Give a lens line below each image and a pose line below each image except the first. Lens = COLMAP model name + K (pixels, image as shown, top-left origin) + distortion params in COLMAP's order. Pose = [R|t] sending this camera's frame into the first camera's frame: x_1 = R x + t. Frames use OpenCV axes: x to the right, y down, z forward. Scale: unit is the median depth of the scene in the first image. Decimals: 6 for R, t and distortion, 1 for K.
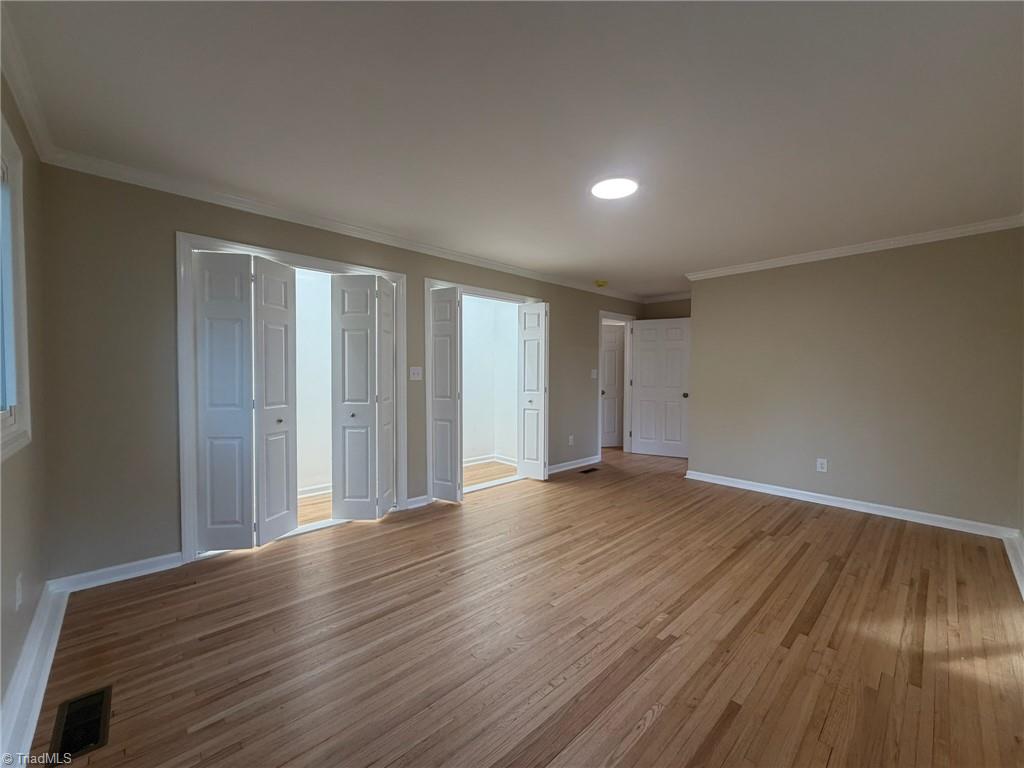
lens RADIAL K [[408.8, 0, 509.4], [0, 408.8, 386.4], [0, 0, 1]] dist [0.000998, -0.000152]
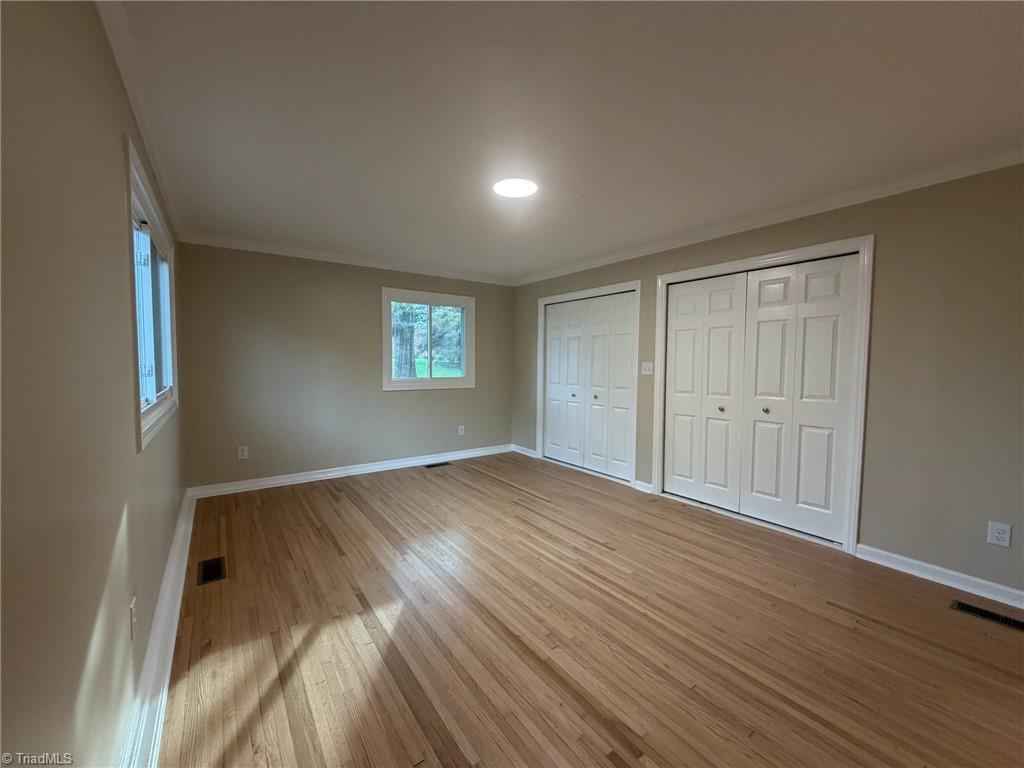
lens RADIAL K [[409.5, 0, 524.6], [0, 409.5, 380.5], [0, 0, 1]] dist [-0.019532, -0.000063]
pose [[-0.114902, 0.044889, -0.992362, 0.932816], [-0.028076, 0.998433, 0.048415, -0.045468], [0.992980, 0.033425, -0.113462, 0.833282]]
